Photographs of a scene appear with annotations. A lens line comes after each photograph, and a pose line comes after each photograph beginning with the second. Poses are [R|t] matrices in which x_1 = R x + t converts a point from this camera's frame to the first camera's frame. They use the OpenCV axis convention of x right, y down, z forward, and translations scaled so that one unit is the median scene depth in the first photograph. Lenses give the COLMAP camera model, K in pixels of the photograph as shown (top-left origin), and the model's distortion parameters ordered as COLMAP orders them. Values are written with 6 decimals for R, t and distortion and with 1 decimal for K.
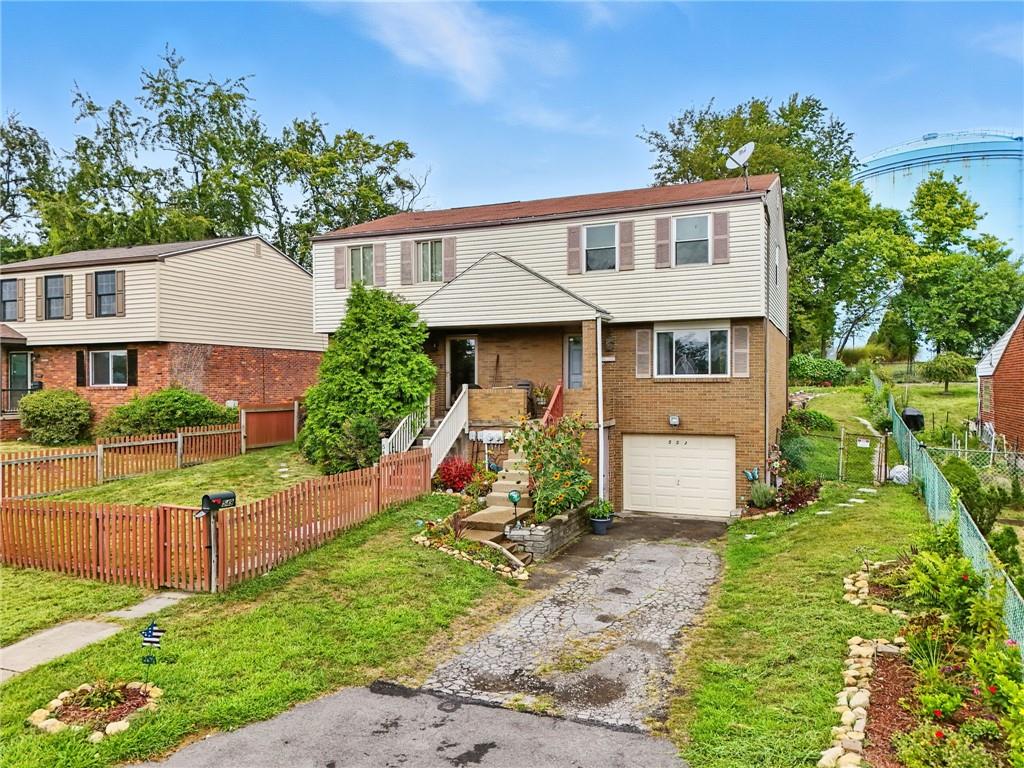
lens RADIAL K [[762.3, 0, 510.1], [0, 762.3, 383.8], [0, 0, 1]] dist [0.006588, 0.000826]
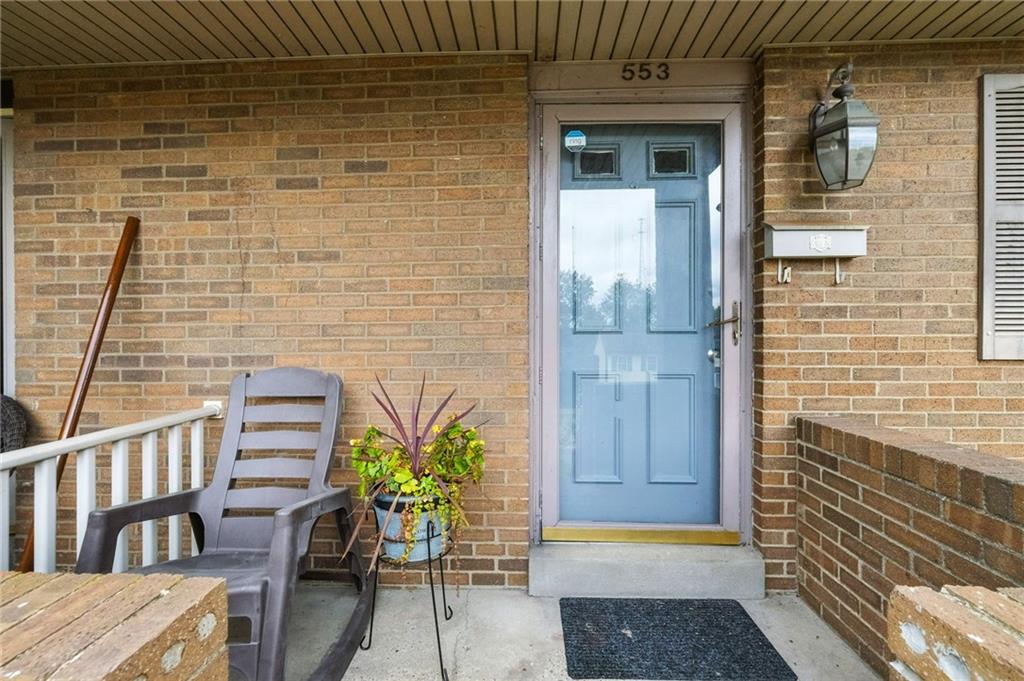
lens RADIAL K [[449.5, 0, 511.7], [0, 449.5, 338.2], [0, 0, 1]] dist [-0.005418, -0.000766]
pose [[0.933605, 0.000675, 0.358304, 0.029903], [0.000904, 0.999991, -0.004241, -0.011544], [-0.358304, 0.004283, 0.933595, 0.944554]]
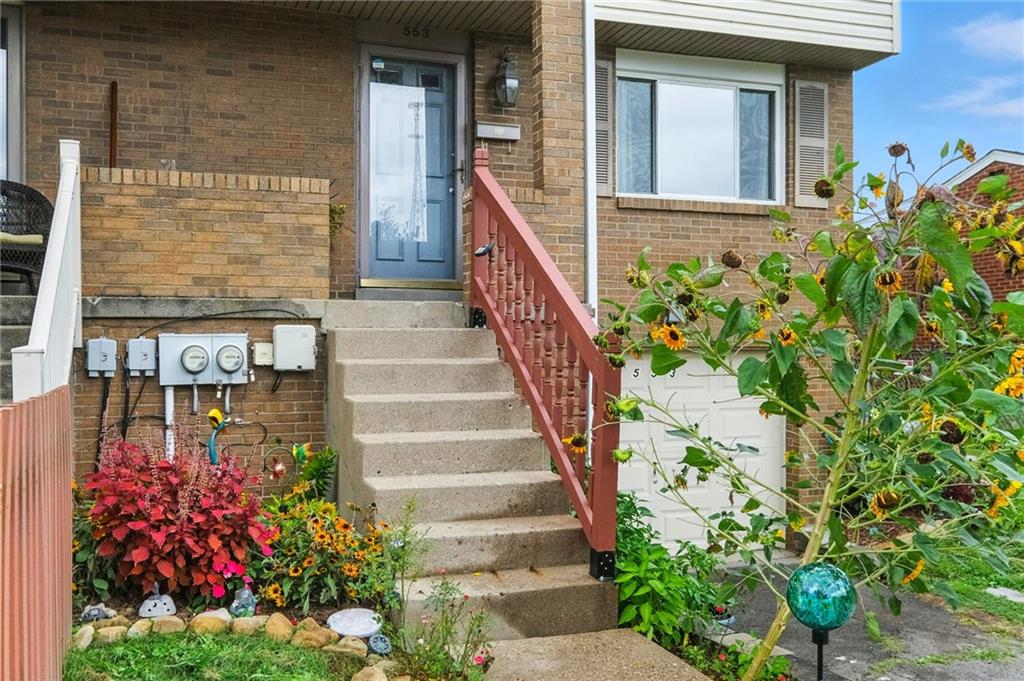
lens RADIAL K [[1005.9, 0, 515.3], [0, 1005.9, 342.3], [0, 0, 1]] dist [0.011579, 0.000000]
pose [[0.729188, 0.009693, 0.684244, -0.174191], [0.004648, 0.999806, -0.019116, 0.070348], [-0.684297, 0.017120, 0.729002, 0.679386]]
